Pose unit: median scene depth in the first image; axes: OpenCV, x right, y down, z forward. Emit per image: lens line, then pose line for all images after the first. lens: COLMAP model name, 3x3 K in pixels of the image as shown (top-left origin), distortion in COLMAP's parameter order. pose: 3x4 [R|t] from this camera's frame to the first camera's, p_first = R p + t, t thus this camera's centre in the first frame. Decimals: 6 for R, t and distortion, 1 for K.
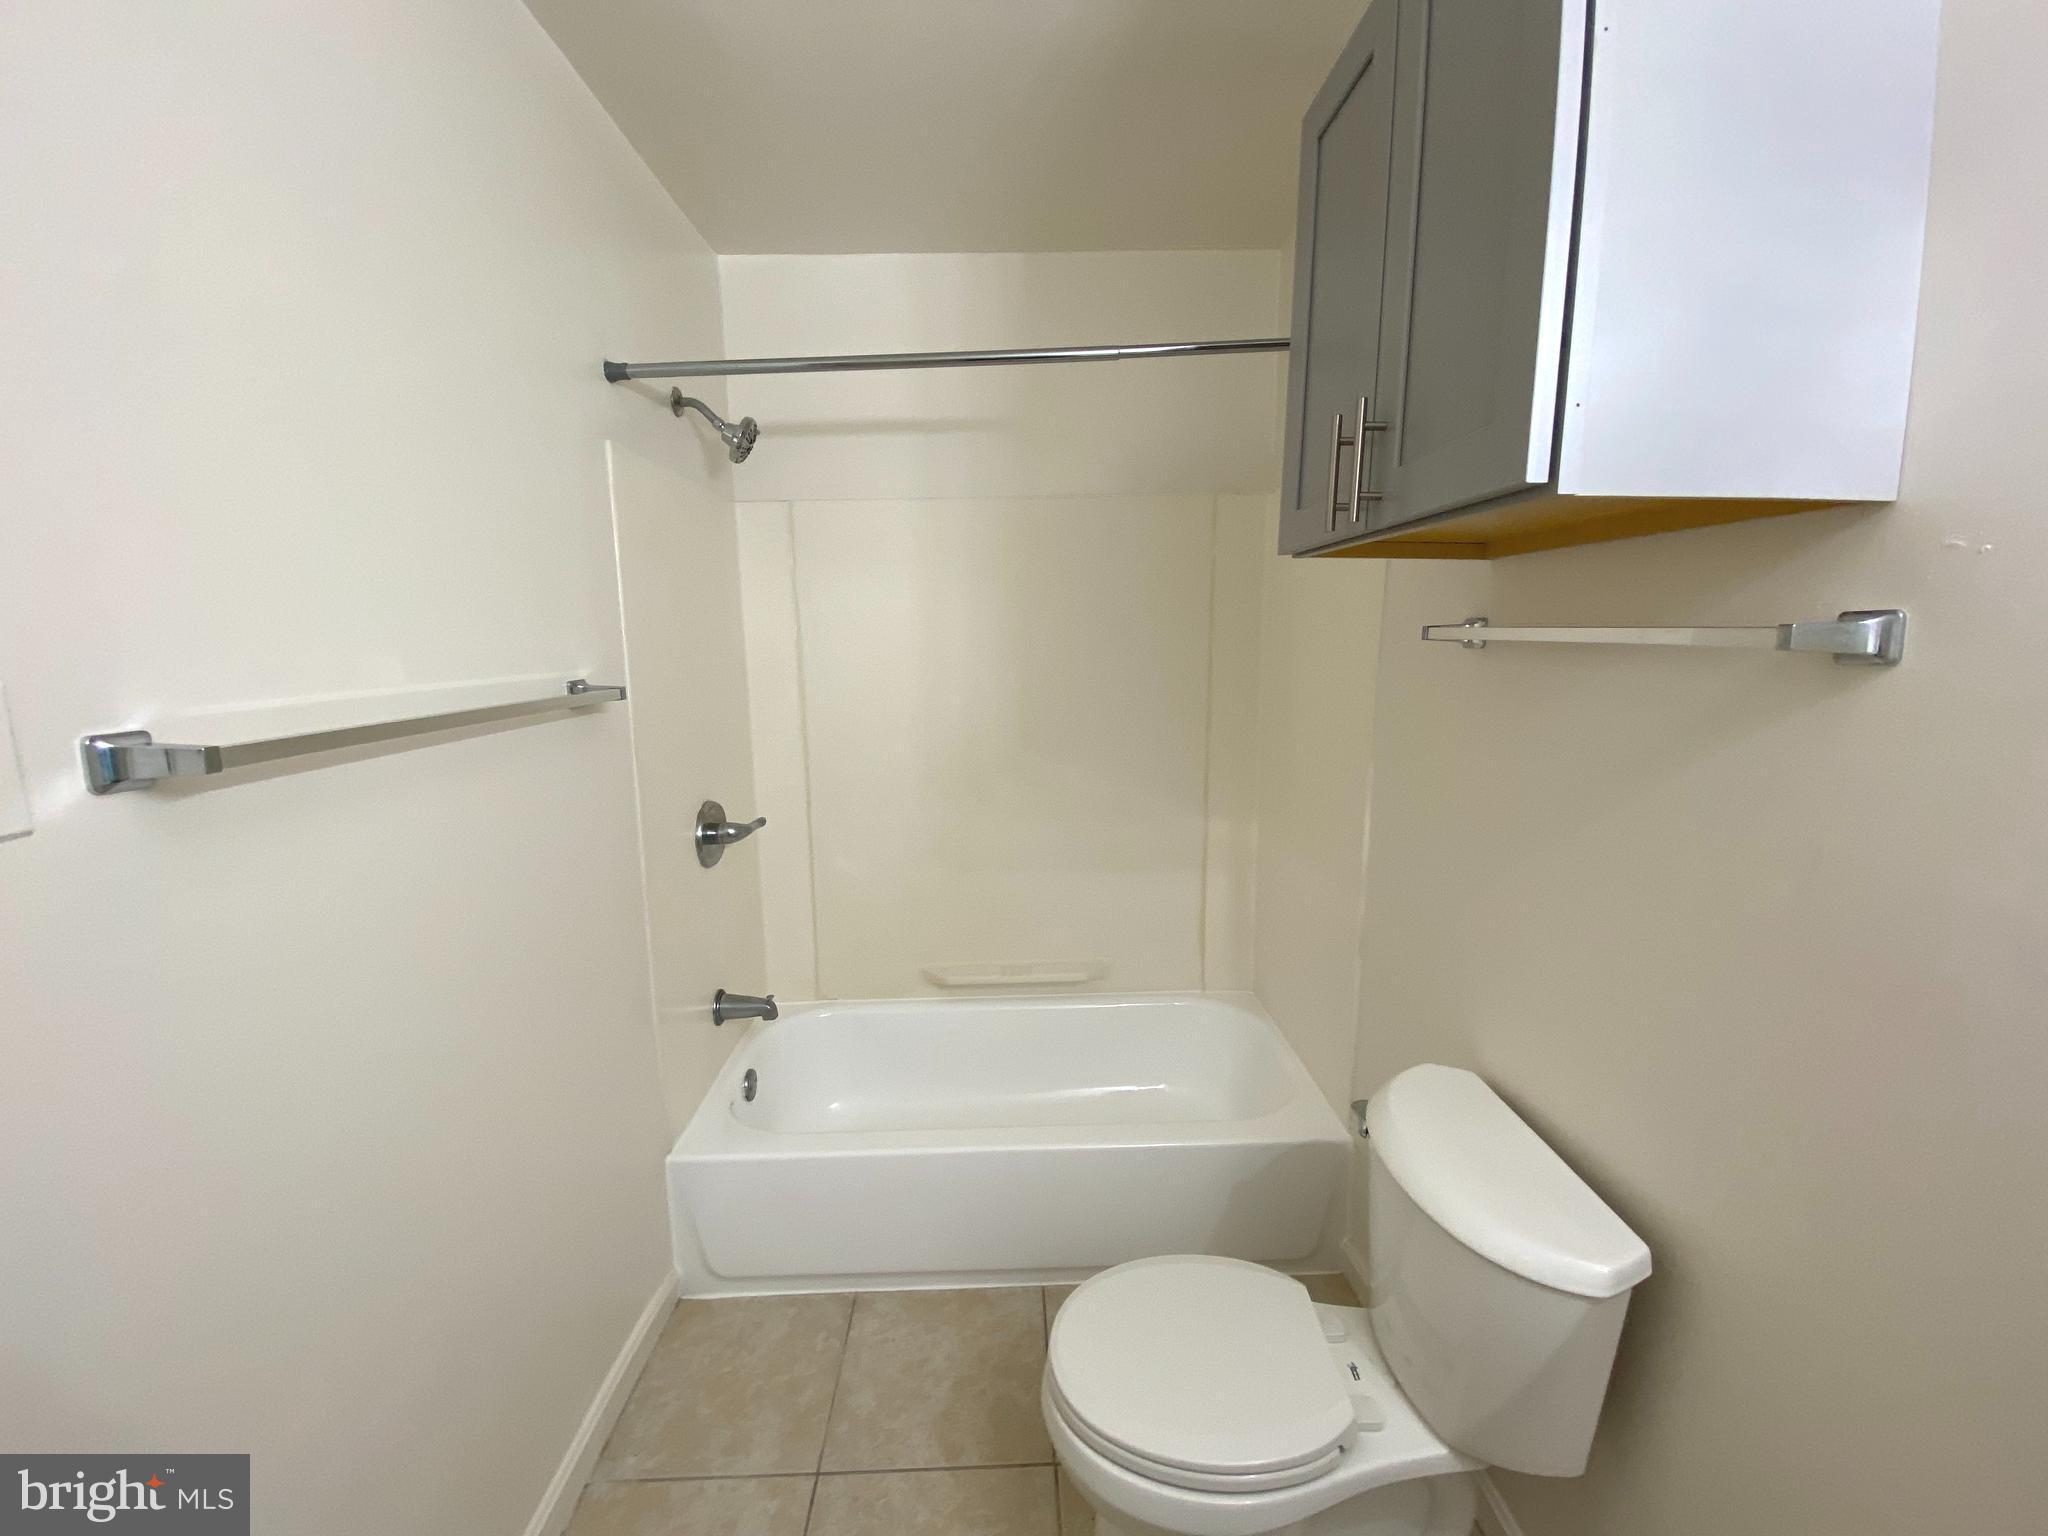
lens RADIAL K [[842.3, 0, 1024.0], [0, 842.3, 768.0], [0, 0, 1]] dist [-0.000274, -0.000103]
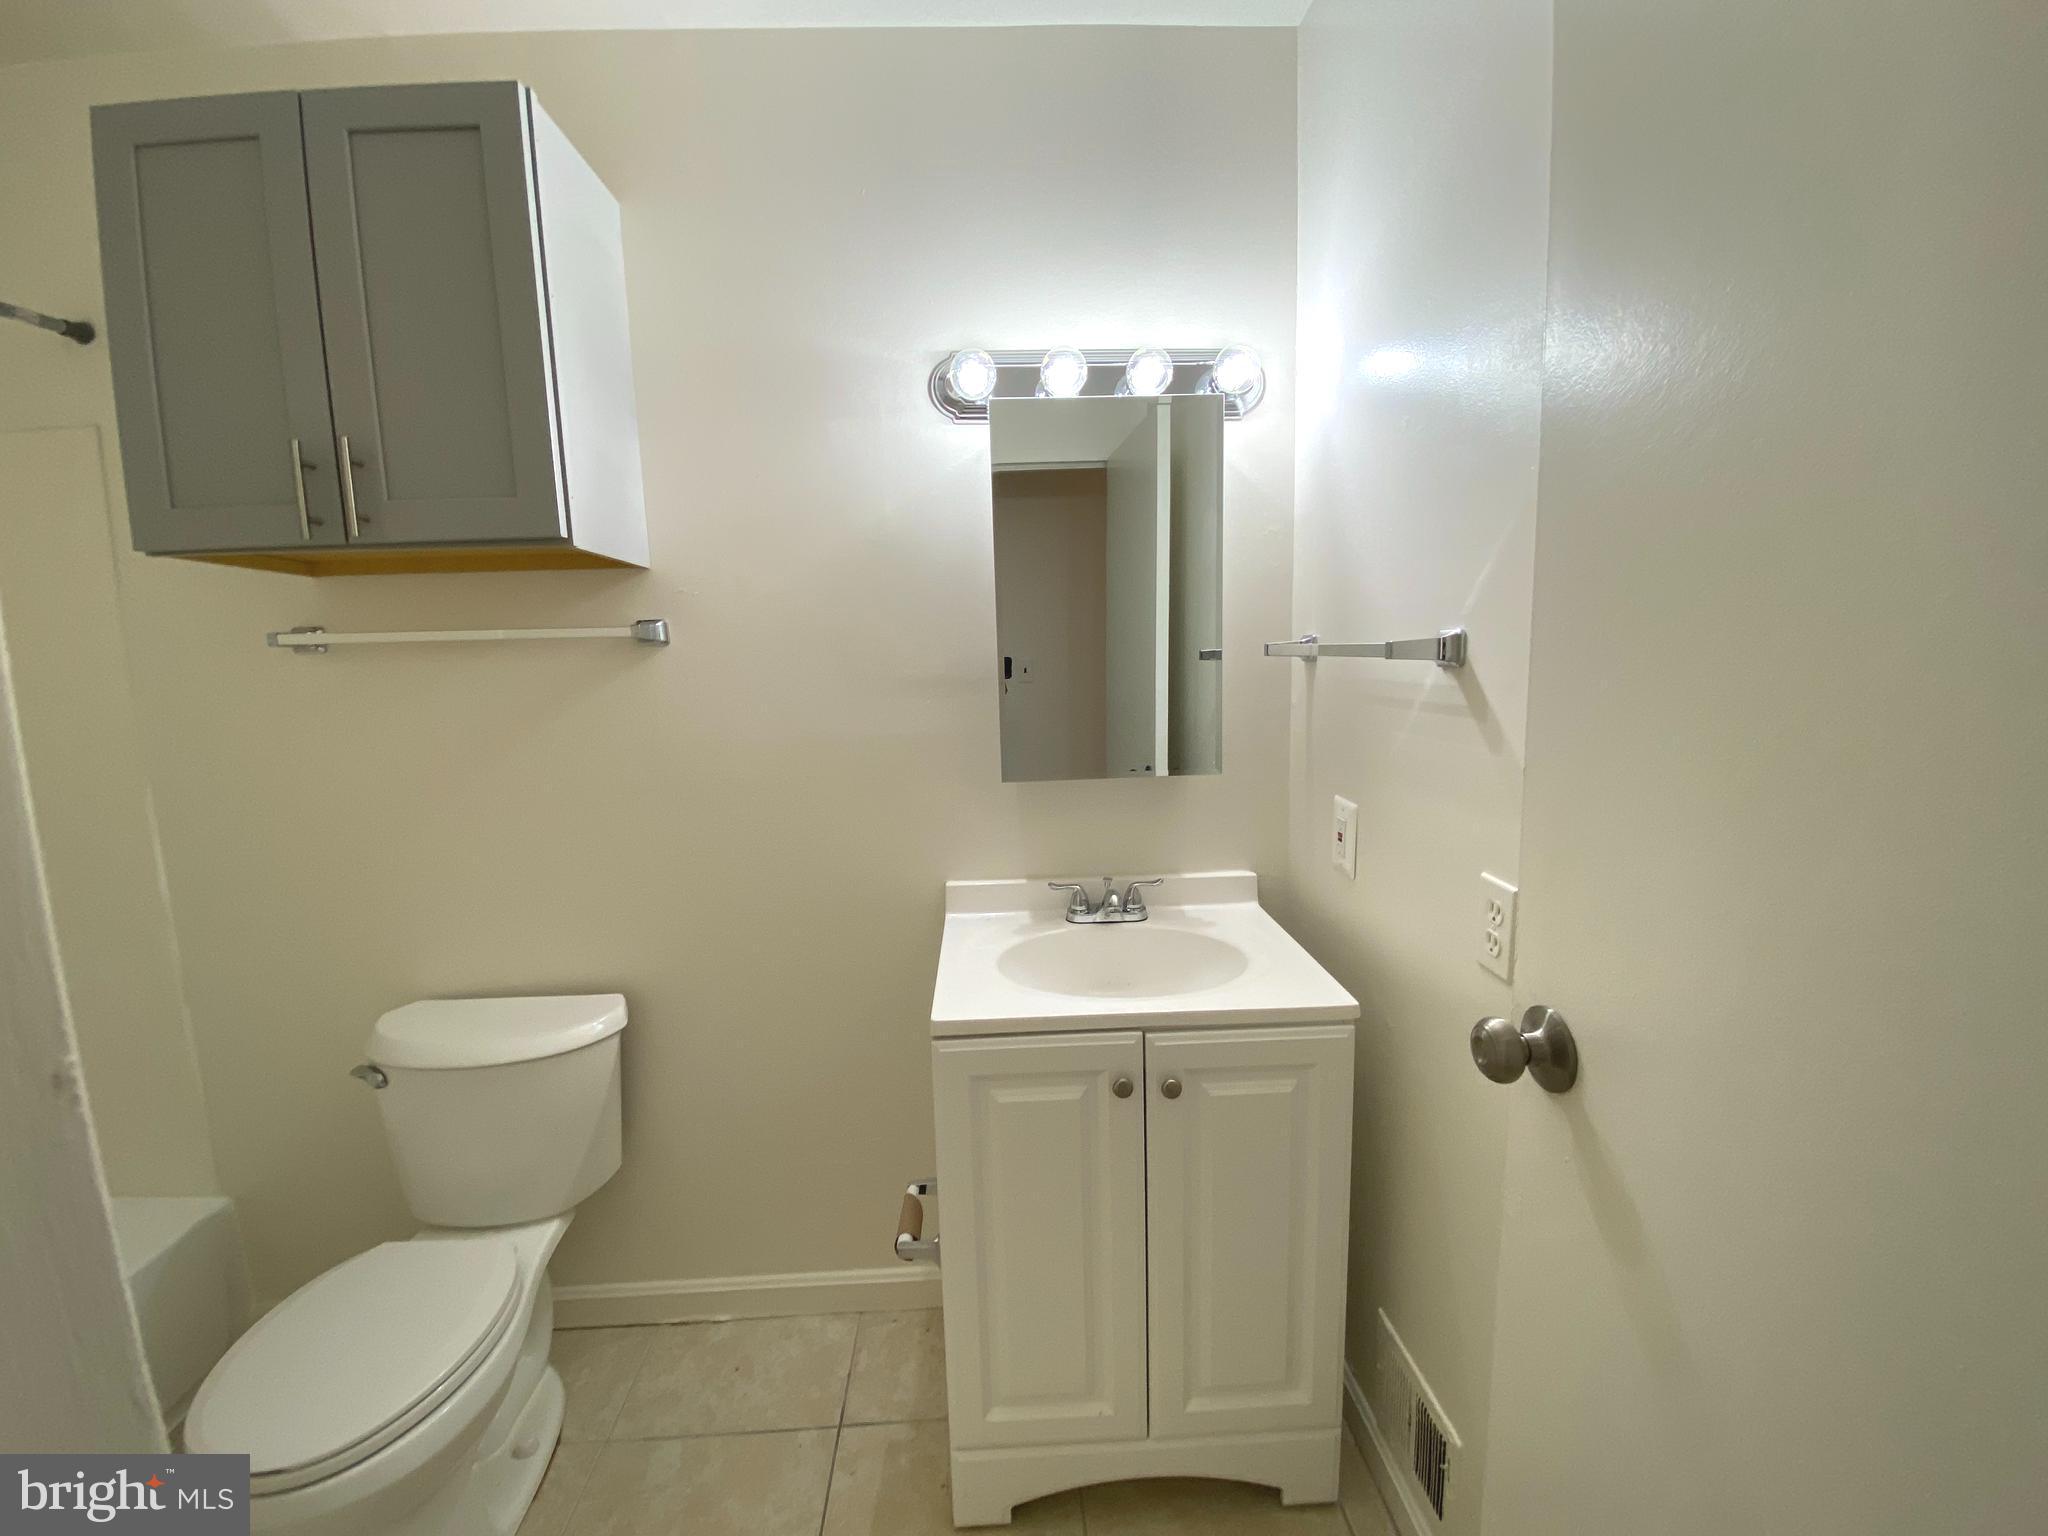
lens RADIAL K [[842.3, 0, 1024.0], [0, 842.3, 768.0], [0, 0, 1]] dist [-0.000274, -0.000103]
pose [[-0.001297, -0.134672, 0.990889, -0.784654], [0.187647, 0.973256, 0.132521, 0.046887], [-0.982236, 0.186109, 0.024009, 0.080455]]
